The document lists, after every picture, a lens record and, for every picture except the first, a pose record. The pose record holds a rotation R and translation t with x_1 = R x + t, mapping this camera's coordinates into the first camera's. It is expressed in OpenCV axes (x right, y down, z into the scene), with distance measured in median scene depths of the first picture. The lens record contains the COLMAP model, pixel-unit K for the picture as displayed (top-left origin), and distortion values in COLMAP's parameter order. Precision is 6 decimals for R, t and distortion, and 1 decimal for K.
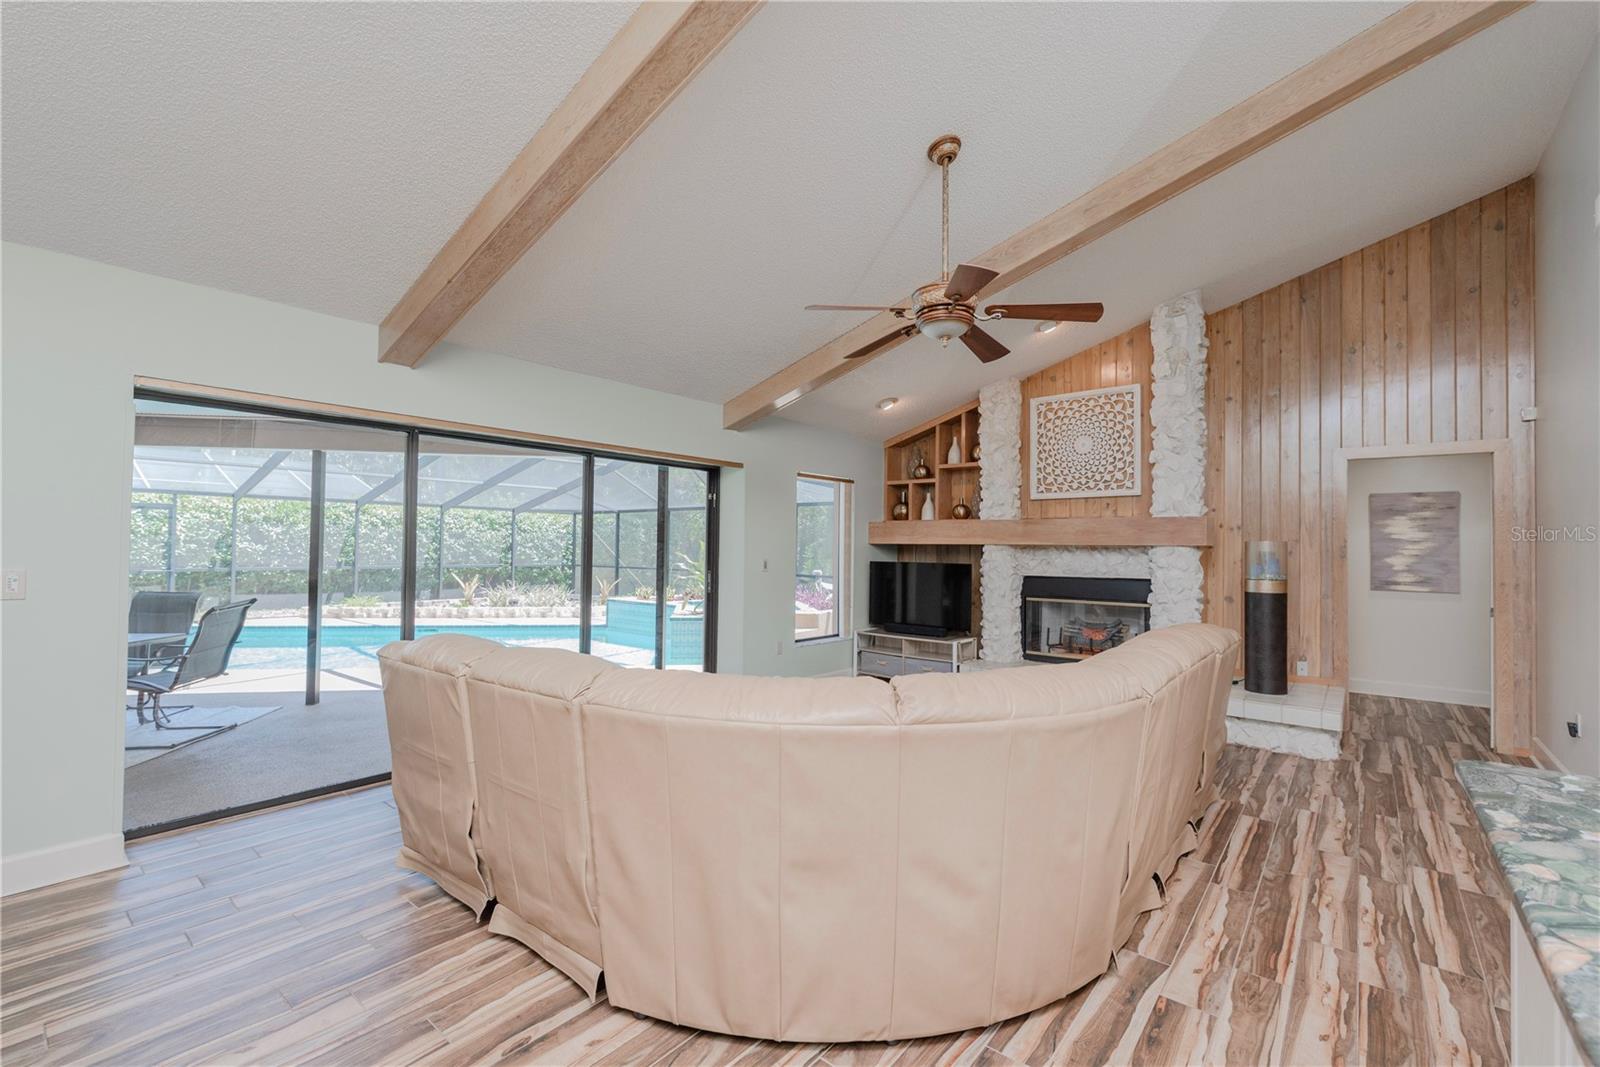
lens RADIAL K [[690.5, 0, 796.5], [0, 690.5, 533.5], [0, 0, 1]] dist [0.000113, 0.000127]
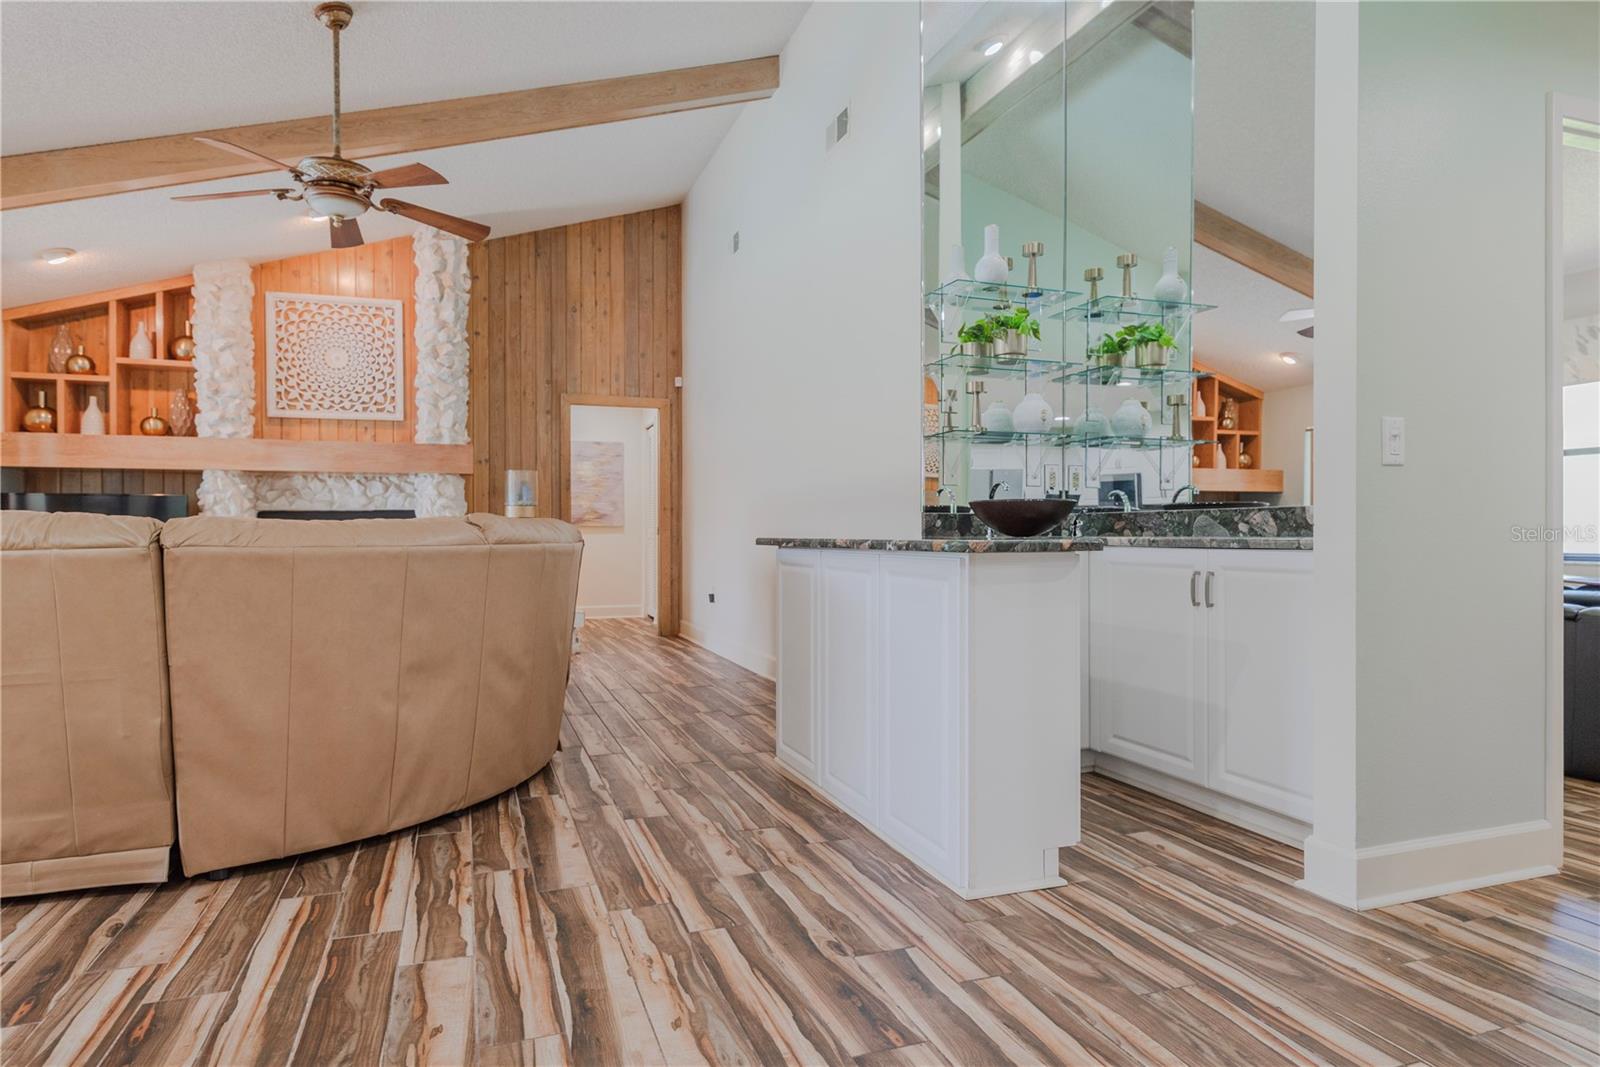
lens RADIAL K [[915.9, 0, 797.5], [0, 915.9, 537.5], [0, 0, 1]] dist [0.003108, -0.000511]
pose [[0.516405, -0.020280, 0.856104, -0.281024], [-0.009941, 0.999510, 0.029674, 0.058204], [-0.856287, -0.023834, 0.515950, -0.101620]]
